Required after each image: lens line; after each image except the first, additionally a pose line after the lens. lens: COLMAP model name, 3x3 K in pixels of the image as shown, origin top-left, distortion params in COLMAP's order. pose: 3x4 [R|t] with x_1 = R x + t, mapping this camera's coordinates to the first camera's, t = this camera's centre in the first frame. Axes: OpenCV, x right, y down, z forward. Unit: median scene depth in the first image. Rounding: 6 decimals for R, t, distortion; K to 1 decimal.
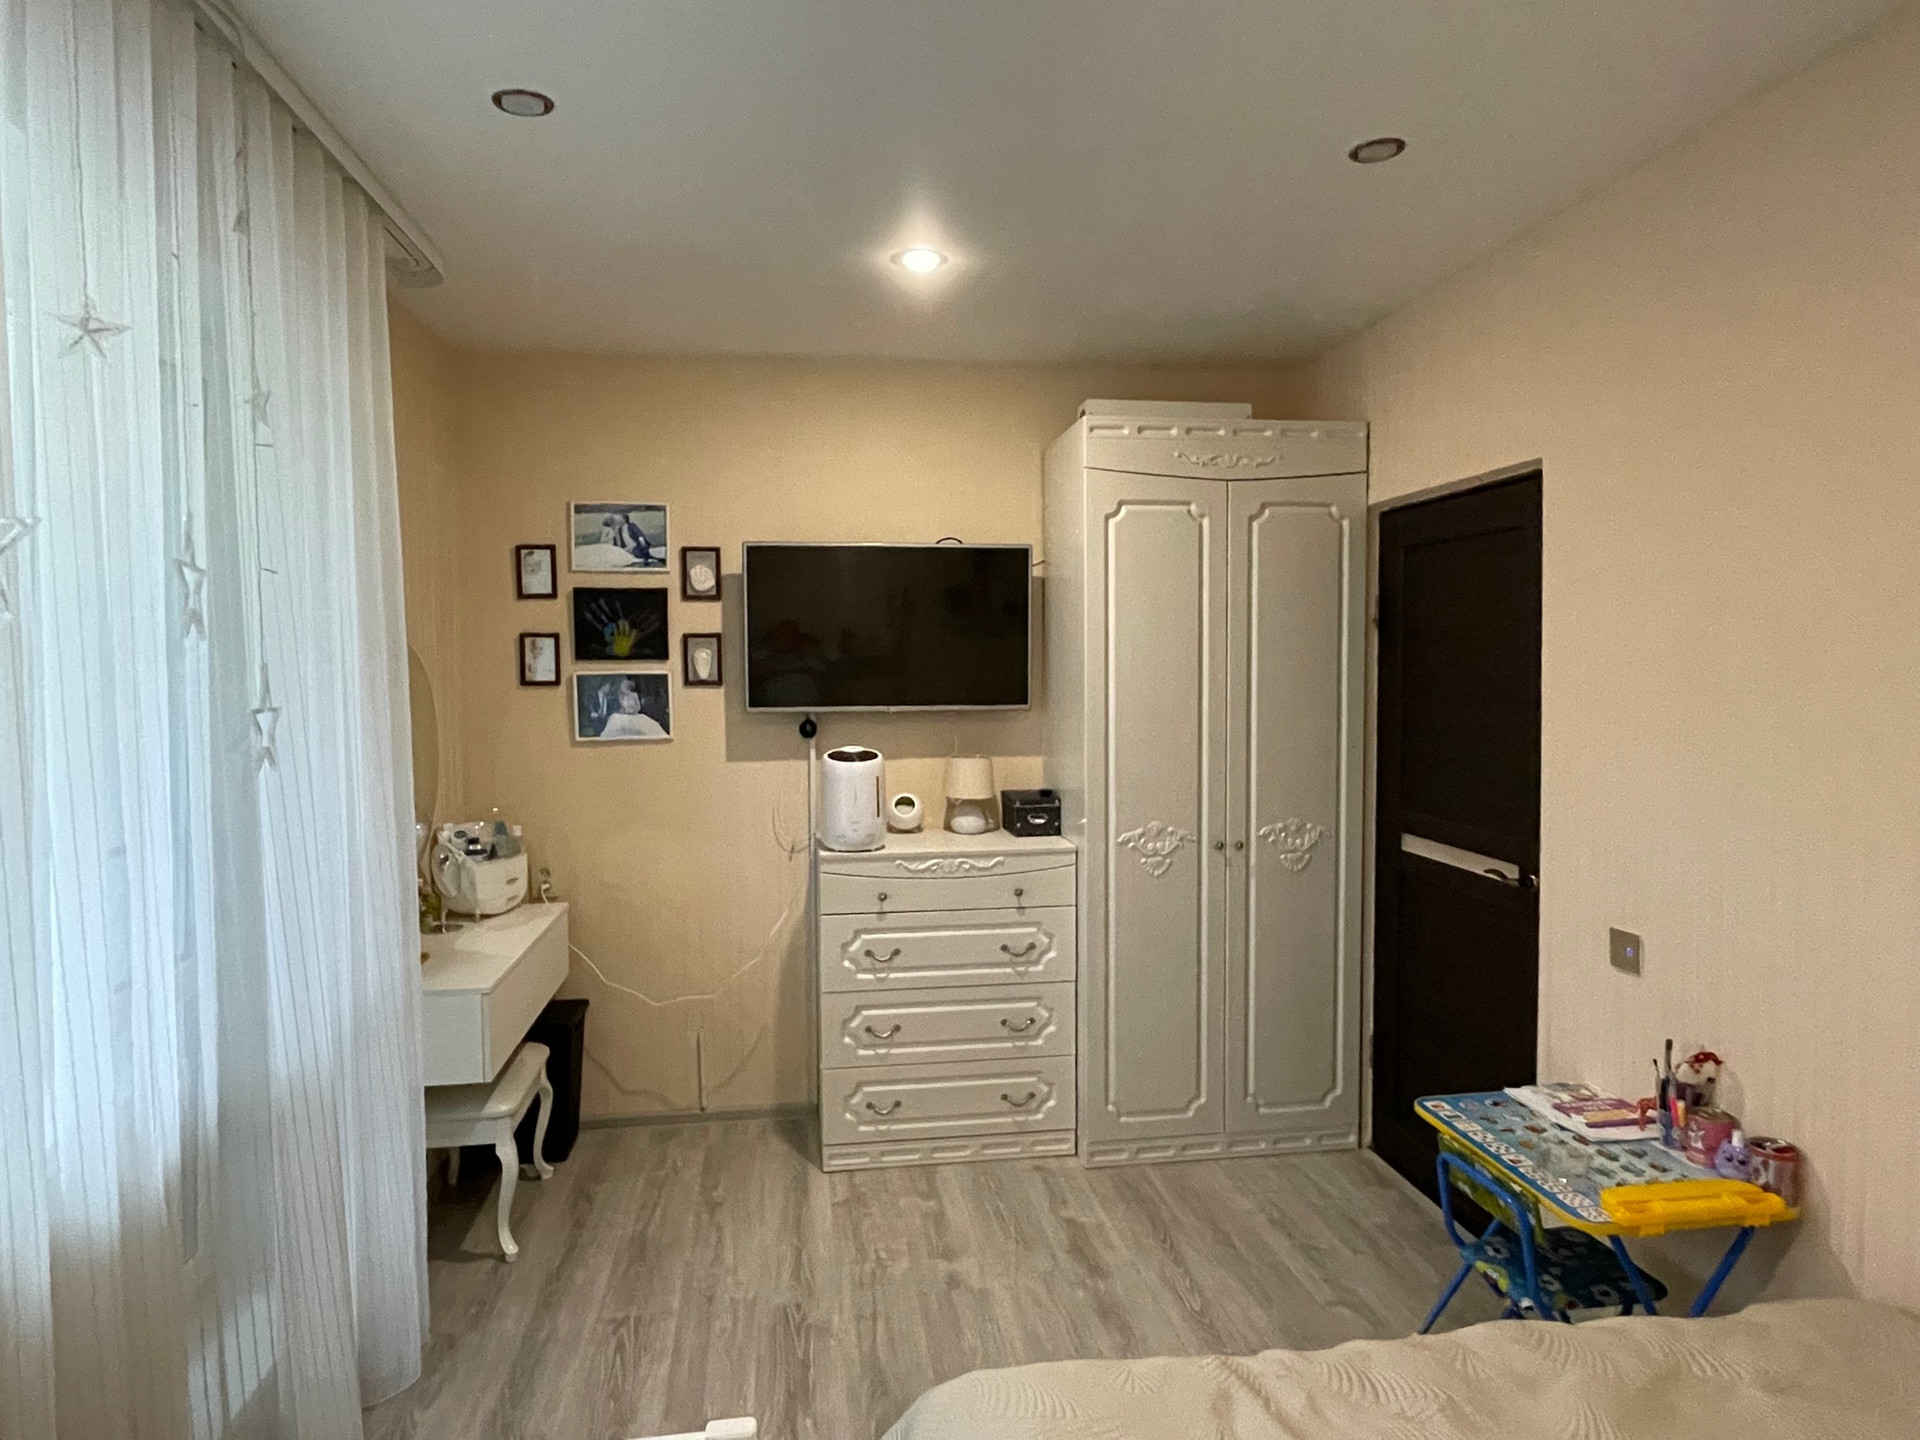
lens RADIAL K [[1107.8, 0, 956.4], [0, 1107.8, 718.1], [0, 0, 1]] dist [0.008265, -0.002265]
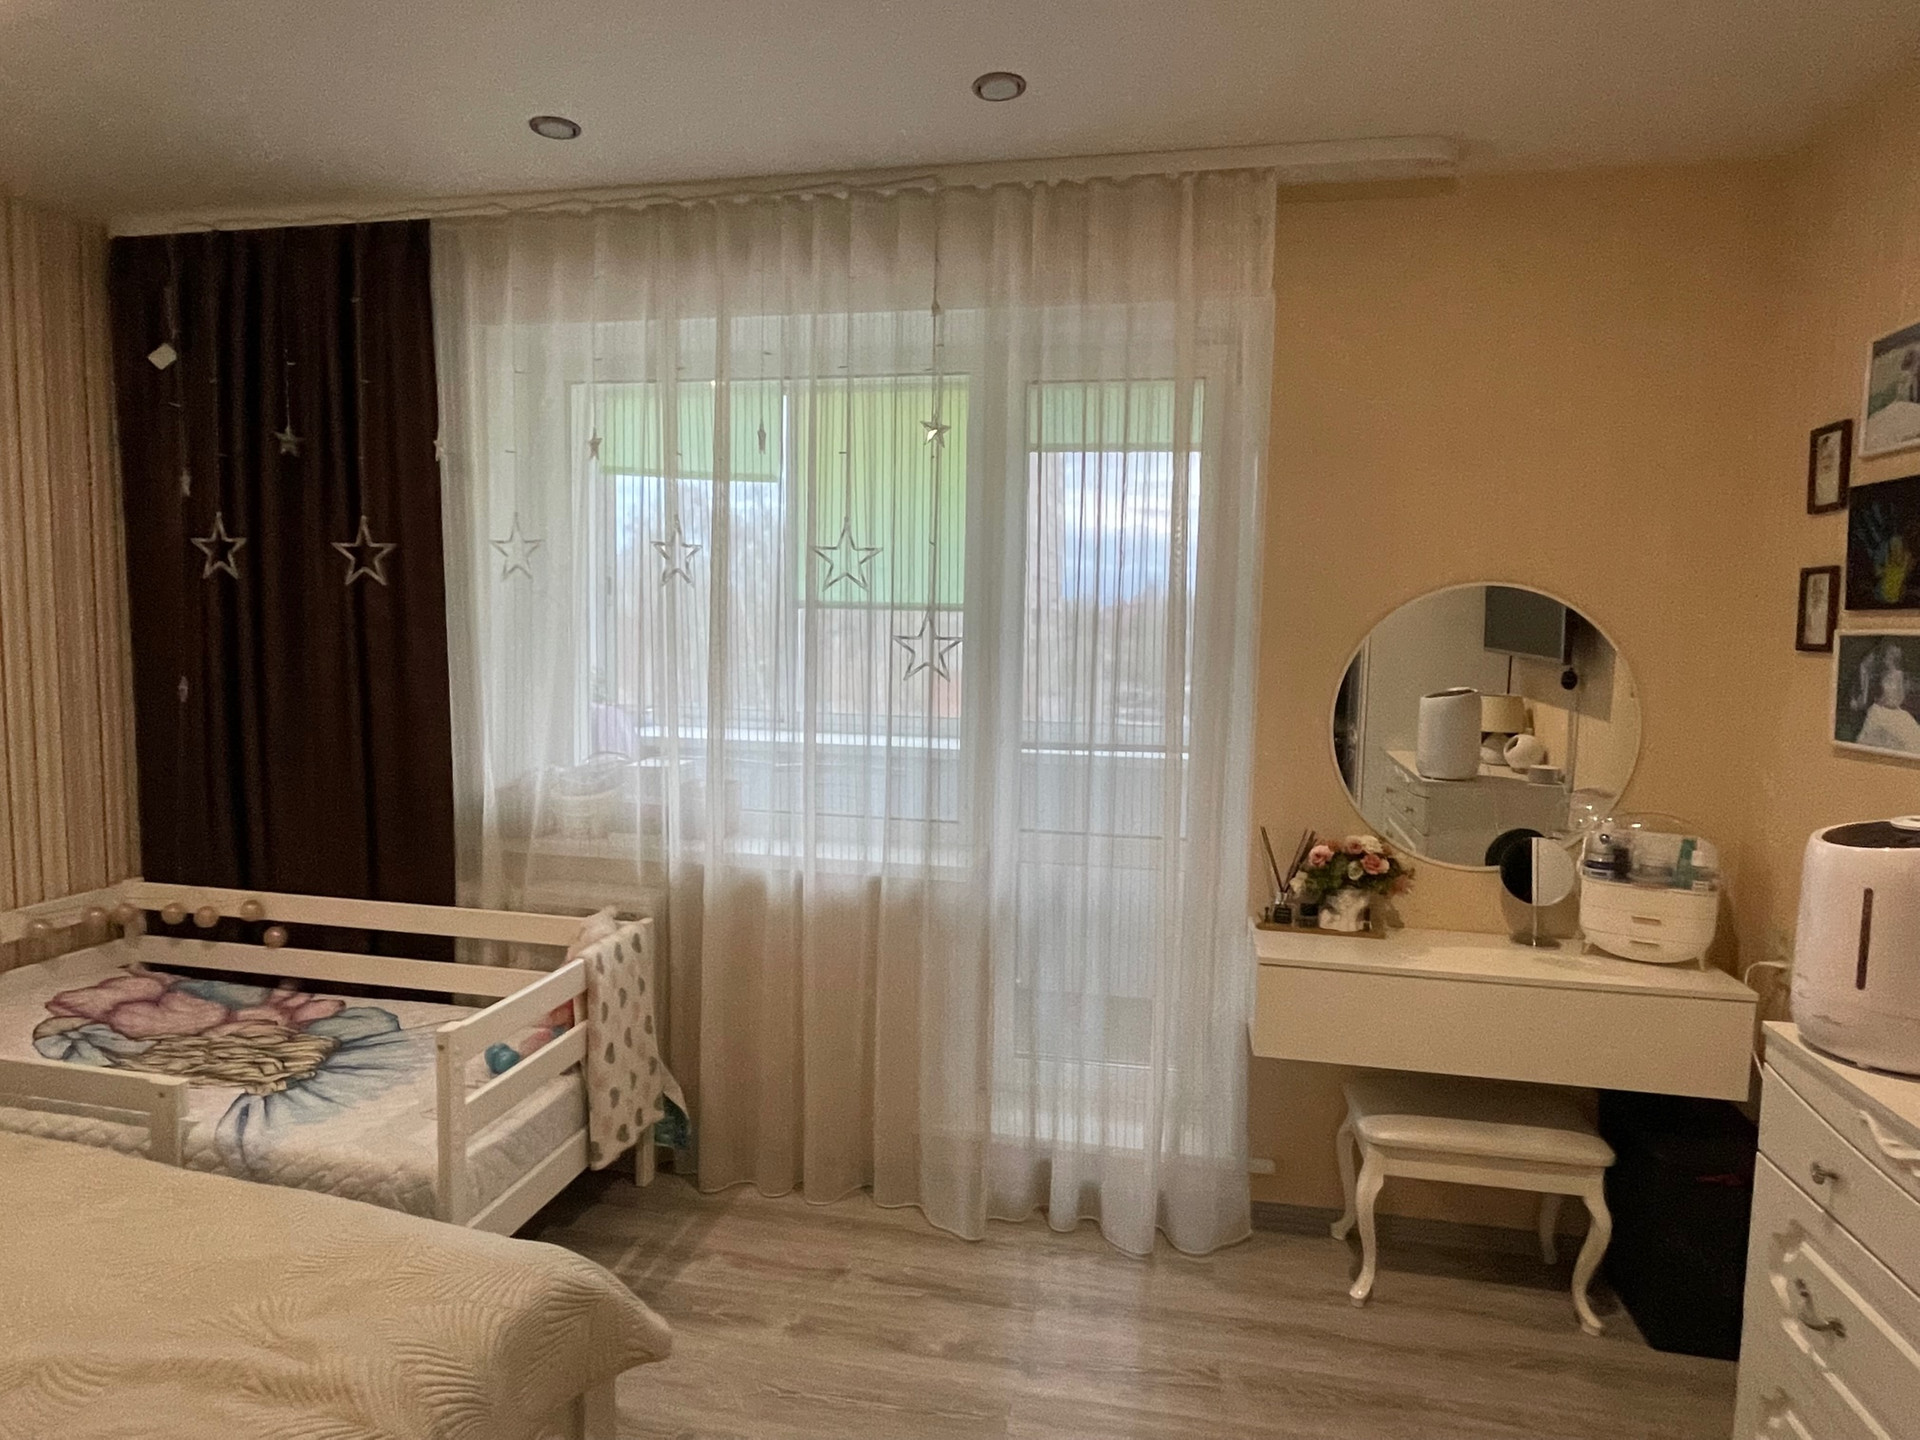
lens RADIAL K [[1107.8, 0, 954.7], [0, 1107.8, 722.3], [0, 0, 1]] dist [0.008265, -0.002265]
pose [[-0.346571, 0.082616, -0.934378, 0.381367], [-0.064069, 0.991703, 0.111449, -0.028335], [0.935833, 0.098490, -0.338402, 0.760036]]
